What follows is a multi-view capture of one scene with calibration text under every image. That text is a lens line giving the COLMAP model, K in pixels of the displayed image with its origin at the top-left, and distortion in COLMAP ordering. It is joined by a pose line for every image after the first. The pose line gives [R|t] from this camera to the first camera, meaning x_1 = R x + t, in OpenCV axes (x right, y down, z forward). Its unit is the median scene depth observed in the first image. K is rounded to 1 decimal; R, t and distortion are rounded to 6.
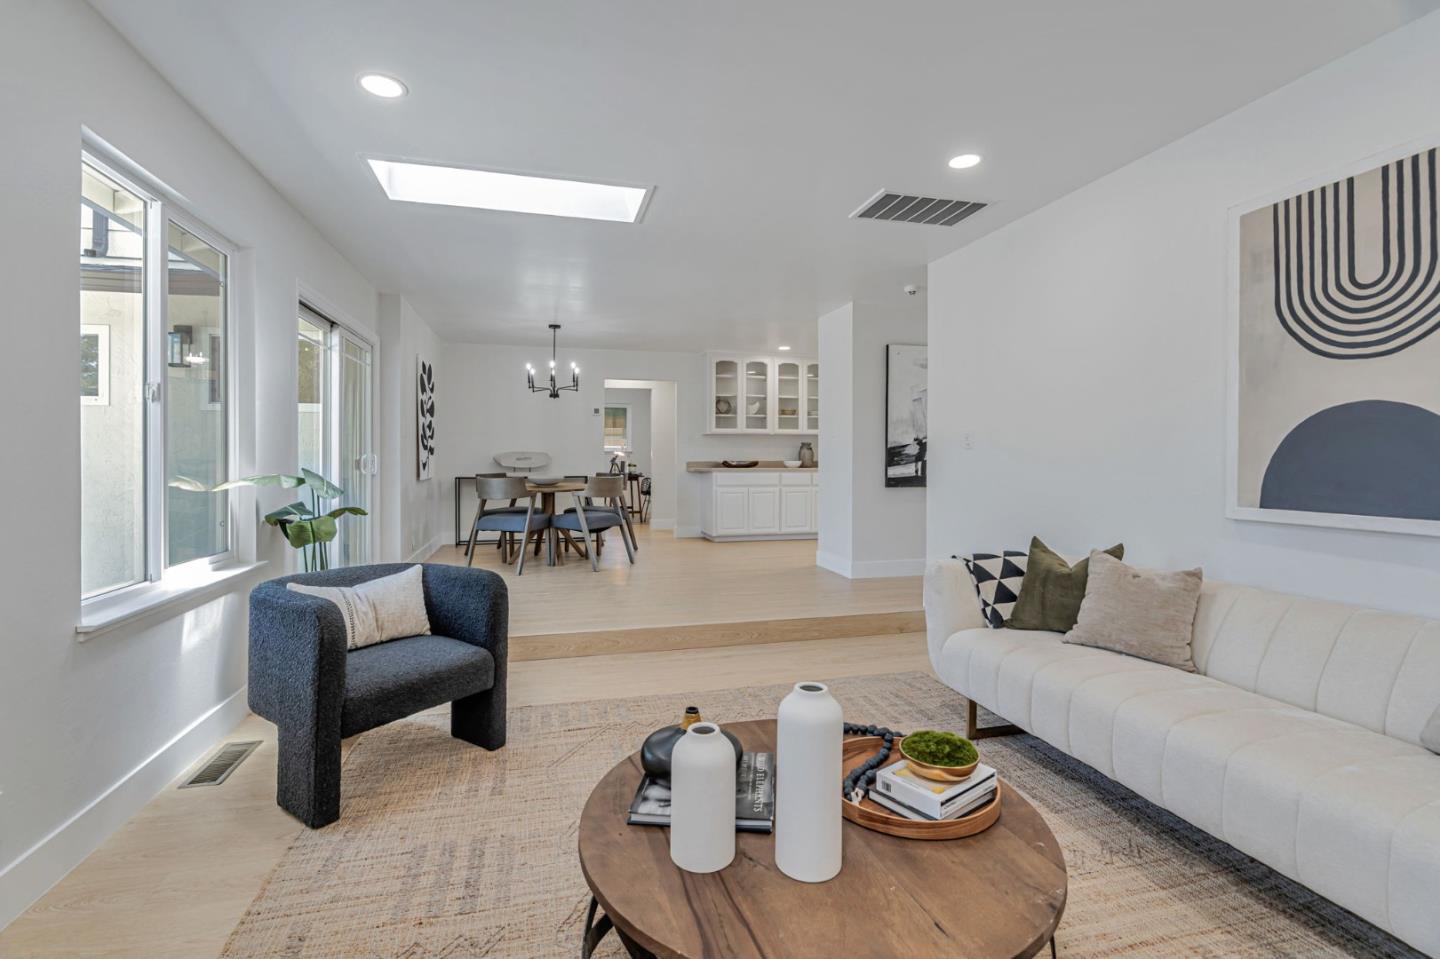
lens RADIAL K [[658.4, 0, 715.0], [0, 658.4, 467.8], [0, 0, 1]] dist [-0.002050, 0.000761]
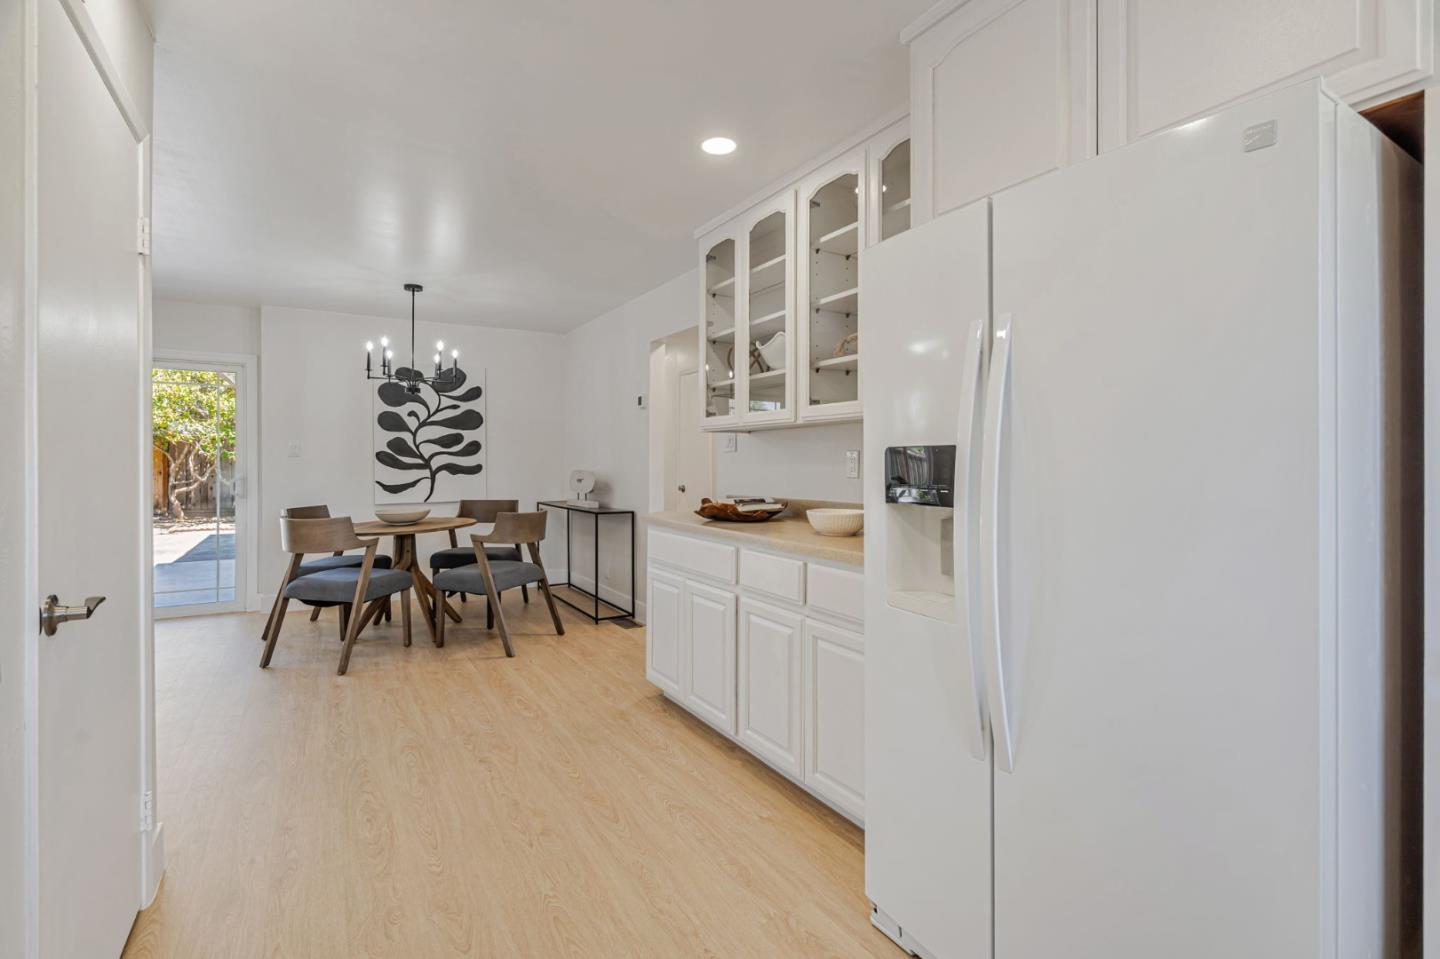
lens RADIAL K [[658.4, 0, 719.8], [0, 658.4, 465.3], [0, 0, 1]] dist [-0.002050, 0.000761]
pose [[0.287939, 0.006279, -0.957628, 0.390093], [-0.013303, 0.999908, 0.002556, -0.031677], [0.957556, 0.012003, 0.287996, 0.883424]]
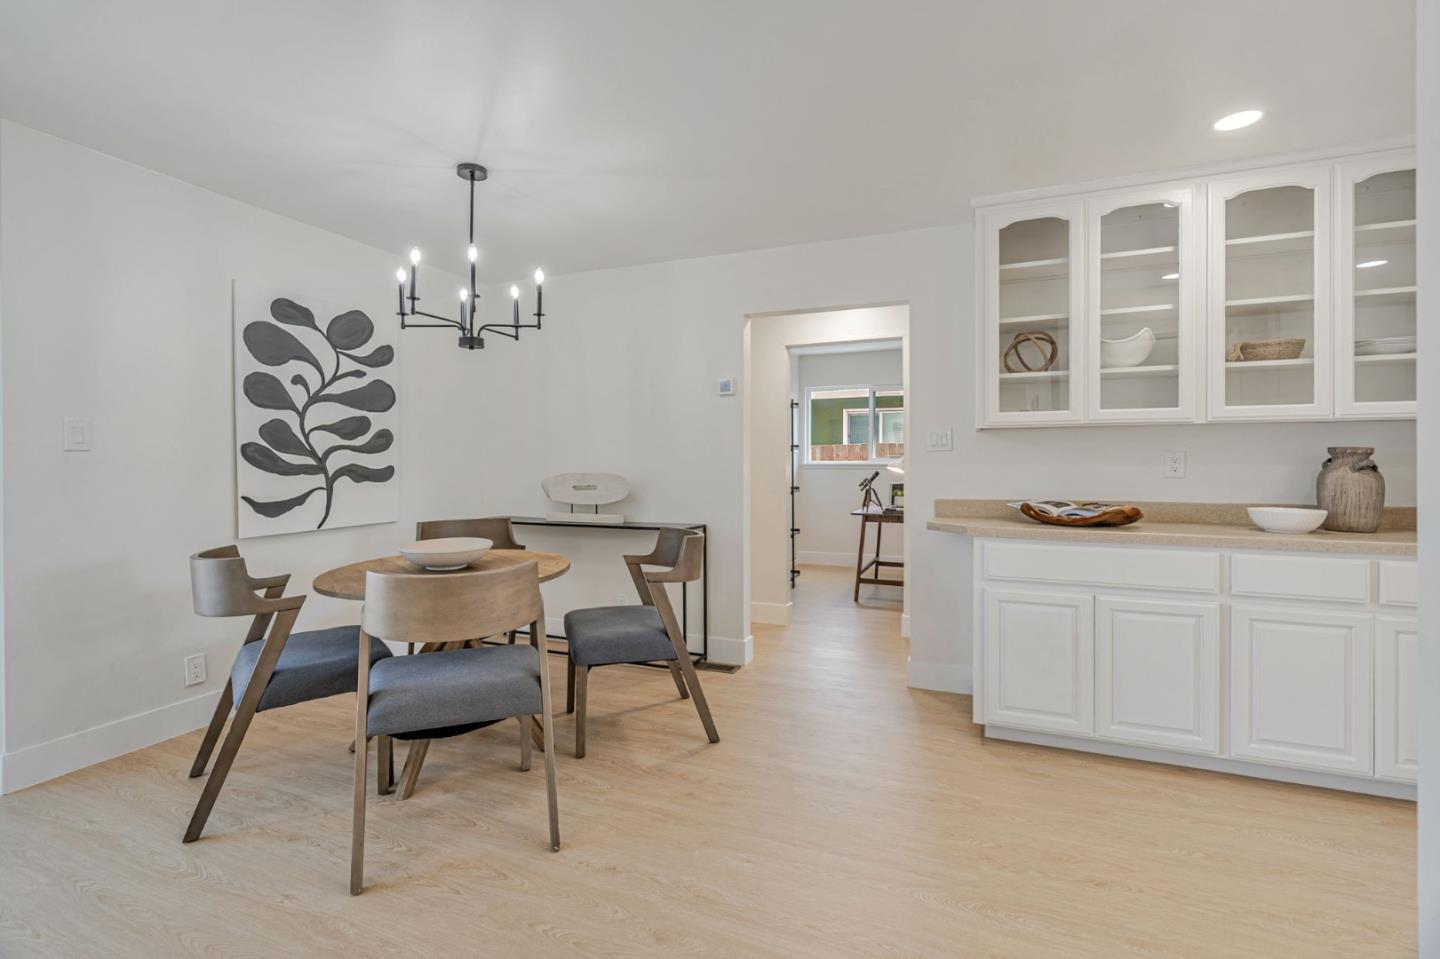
lens RADIAL K [[658.4, 0, 707.9], [0, 658.4, 460.7], [0, 0, 1]] dist [-0.002050, 0.000761]
pose [[0.795638, -0.001820, -0.605769, 0.091225], [-0.008634, 0.999860, -0.014345, -0.026460], [0.605711, 0.016644, 0.795511, 0.612329]]
